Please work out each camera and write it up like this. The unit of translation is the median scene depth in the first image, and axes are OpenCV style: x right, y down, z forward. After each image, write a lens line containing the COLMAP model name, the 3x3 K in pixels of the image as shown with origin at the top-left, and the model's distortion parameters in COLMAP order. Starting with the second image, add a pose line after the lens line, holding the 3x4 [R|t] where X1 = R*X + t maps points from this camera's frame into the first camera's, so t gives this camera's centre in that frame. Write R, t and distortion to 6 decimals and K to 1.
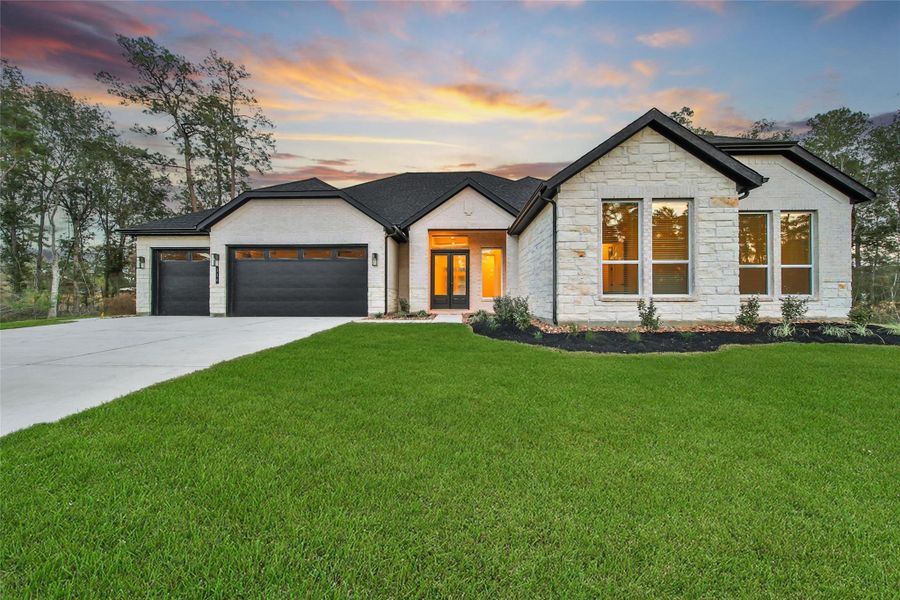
lens RADIAL K [[336.3, 0, 441.9], [0, 336.3, 305.7], [0, 0, 1]] dist [-0.000905, -0.000111]
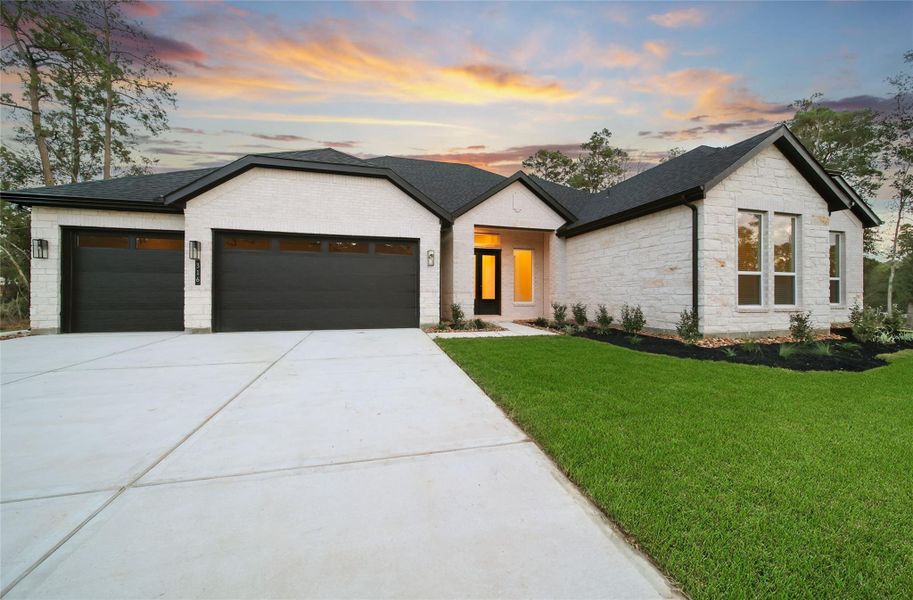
lens RADIAL K [[347.6, 0, 453.7], [0, 347.6, 304.0], [0, 0, 1]] dist [-0.002294, 0.000071]
pose [[0.954610, -0.003438, 0.297839, -0.451165], [0.003778, 0.999993, -0.000566, -0.028475], [-0.297835, 0.001665, 0.954616, 0.197753]]
